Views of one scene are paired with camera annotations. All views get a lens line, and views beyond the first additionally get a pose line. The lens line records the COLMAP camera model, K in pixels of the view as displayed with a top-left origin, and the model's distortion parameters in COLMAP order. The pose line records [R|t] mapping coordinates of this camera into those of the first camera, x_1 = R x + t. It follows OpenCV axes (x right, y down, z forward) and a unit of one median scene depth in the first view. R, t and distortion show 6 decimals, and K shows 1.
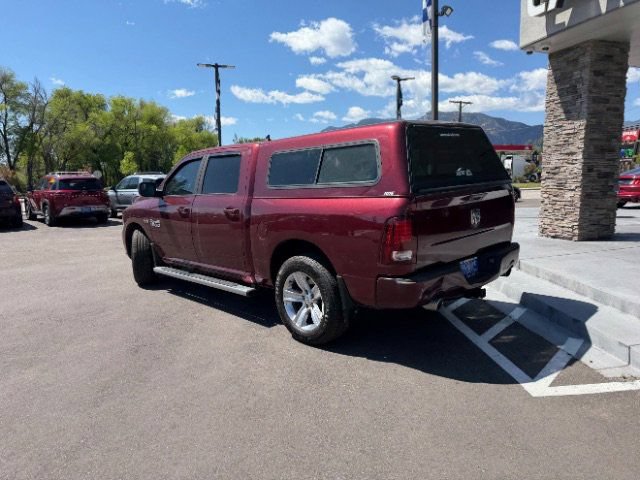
lens RADIAL K [[451.4, 0, 318.9], [0, 451.4, 243.0], [0, 0, 1]] dist [0.025798, -0.032732]
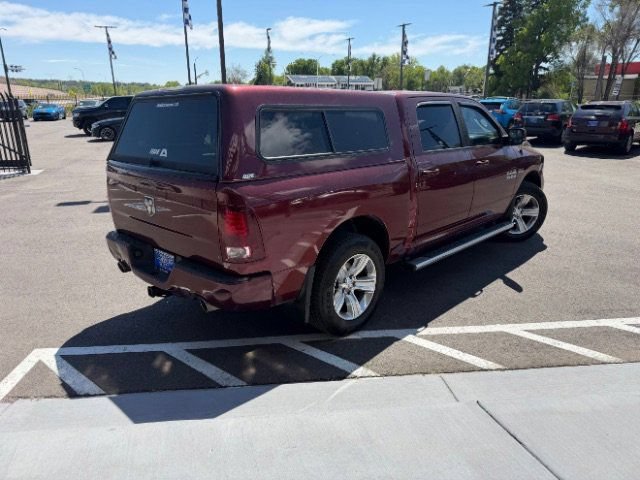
lens RADIAL K [[451.4, 0, 316.3], [0, 451.4, 241.3], [0, 0, 1]] dist [0.025798, -0.032732]
pose [[0.022754, 0.321732, -0.946557, 0.630906], [-0.138863, 0.938642, 0.315703, -0.163773], [0.990050, 0.124258, 0.066034, 0.672287]]
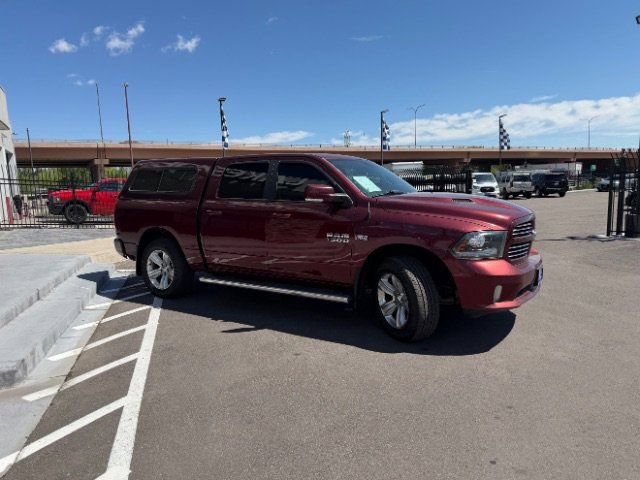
lens RADIAL K [[451.4, 0, 323.5], [0, 451.4, 240.6], [0, 0, 1]] dist [0.025798, -0.032732]
pose [[-0.973398, 0.078488, -0.215256, 0.054792], [0.018974, 0.963881, 0.265656, -0.240788], [0.228332, 0.254505, -0.939730, 1.620610]]
